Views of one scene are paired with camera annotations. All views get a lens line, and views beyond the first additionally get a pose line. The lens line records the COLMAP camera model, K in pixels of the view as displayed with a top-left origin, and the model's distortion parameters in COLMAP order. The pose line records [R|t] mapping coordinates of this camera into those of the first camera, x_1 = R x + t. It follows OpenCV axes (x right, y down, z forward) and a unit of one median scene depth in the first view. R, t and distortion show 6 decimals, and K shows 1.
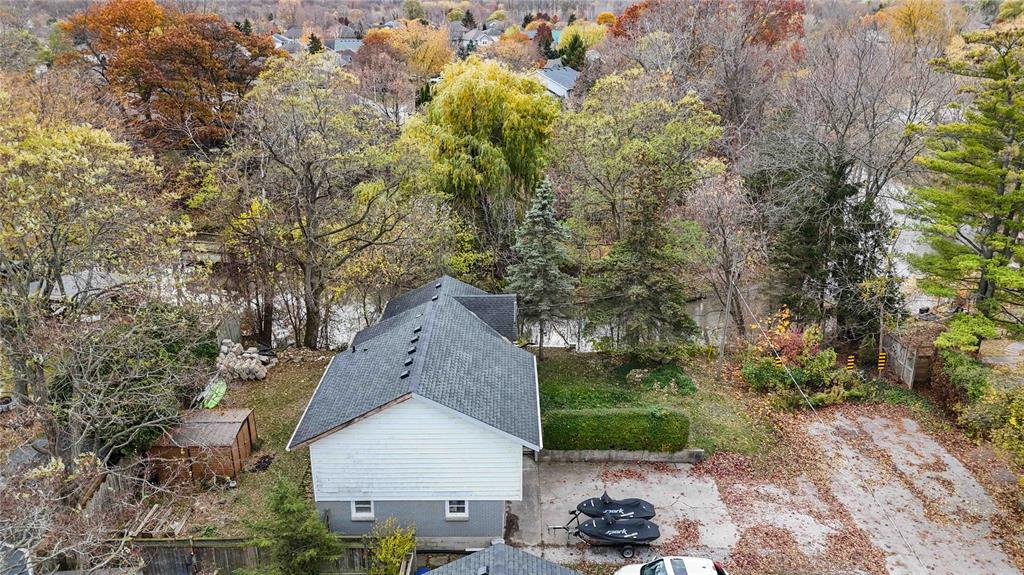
lens RADIAL K [[742.8, 0, 508.9], [0, 742.8, 287.7], [0, 0, 1]] dist [0.055748, -0.020585]
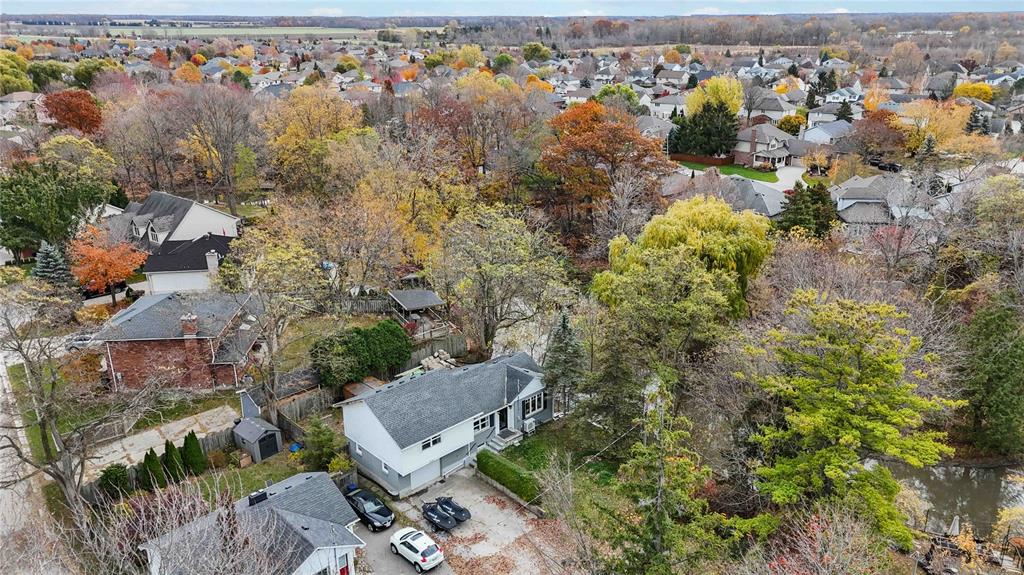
lens RADIAL K [[742.8, 0, 523.9], [0, 742.8, 260.1], [0, 0, 1]] dist [0.055748, -0.020585]
pose [[0.696487, 0.210666, -0.685949, 1.178113], [-0.247303, 0.967839, 0.046137, -0.344237], [0.673608, 0.137504, 0.726186, -0.216901]]
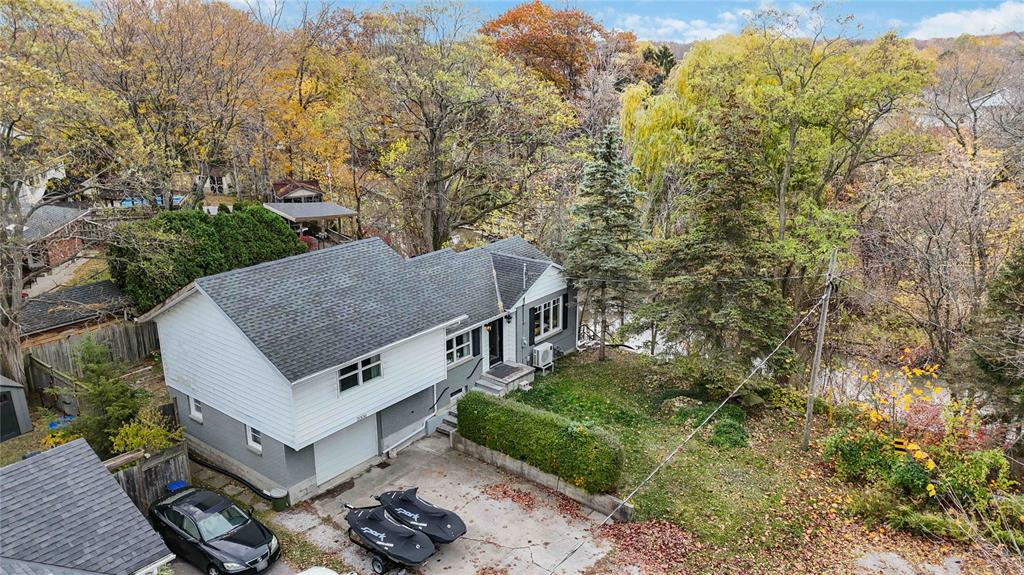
lens RADIAL K [[742.8, 0, 516.4], [0, 742.8, 280.4], [0, 0, 1]] dist [0.055748, -0.020585]
pose [[0.785499, 0.176521, -0.593154, 0.542793], [-0.217205, 0.976122, 0.002853, 0.039492], [0.579494, 0.126595, 0.805084, 0.372240]]
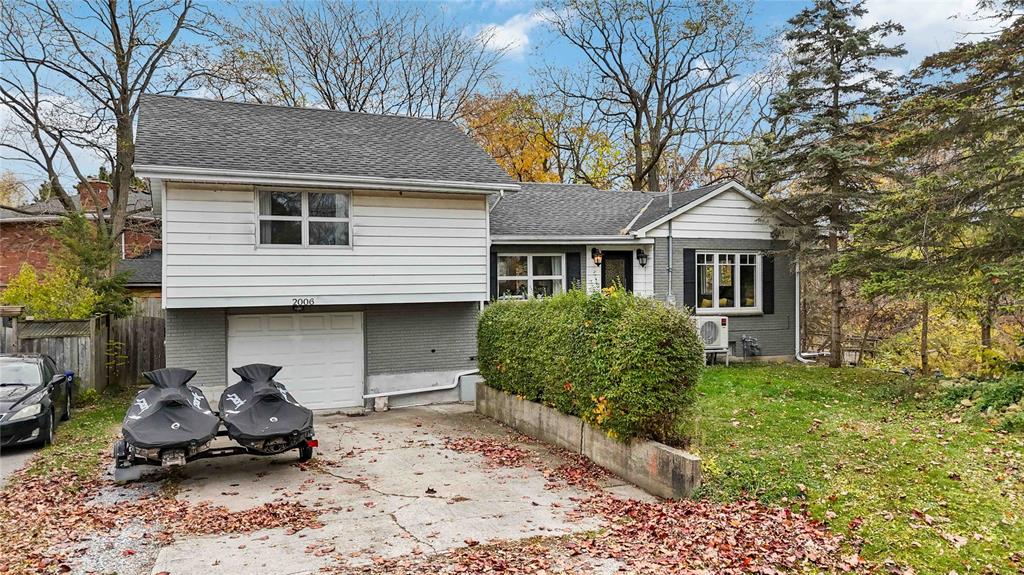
lens RADIAL K [[742.8, 0, 503.8], [0, 742.8, 290.7], [0, 0, 1]] dist [0.055748, -0.020585]
pose [[0.385445, 0.009146, -0.922685, 0.472755], [-0.320767, 0.938915, -0.124692, 0.217732], [0.865183, 0.344028, 0.364834, 0.831064]]
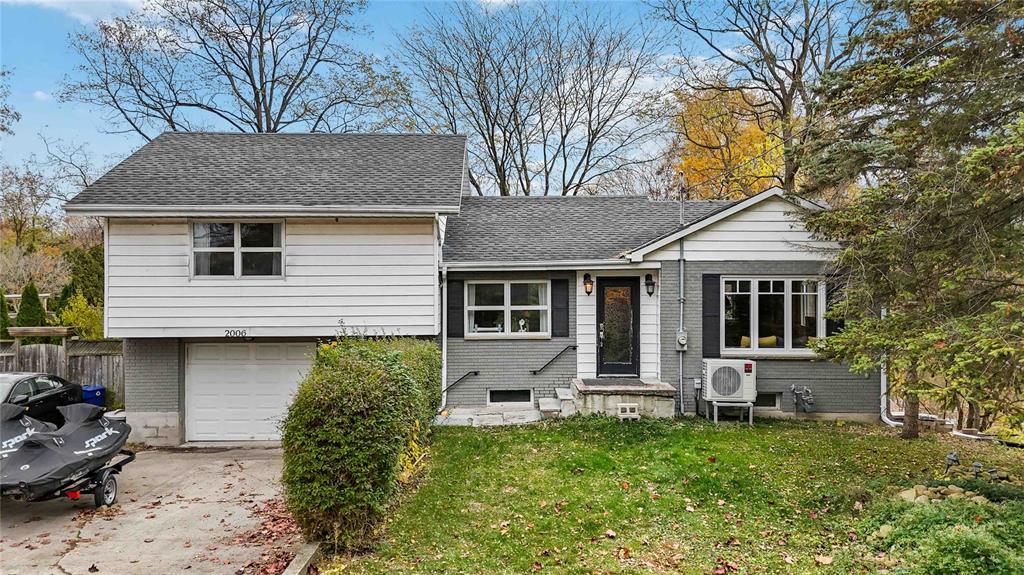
lens RADIAL K [[742.8, 0, 516.7], [0, 742.8, 283.3], [0, 0, 1]] dist [0.055748, -0.020585]
pose [[-0.000626, -0.001679, -0.999998, 0.459200], [-0.354080, 0.935214, -0.001348, 0.119631], [0.935215, 0.354078, -0.001180, 1.040731]]
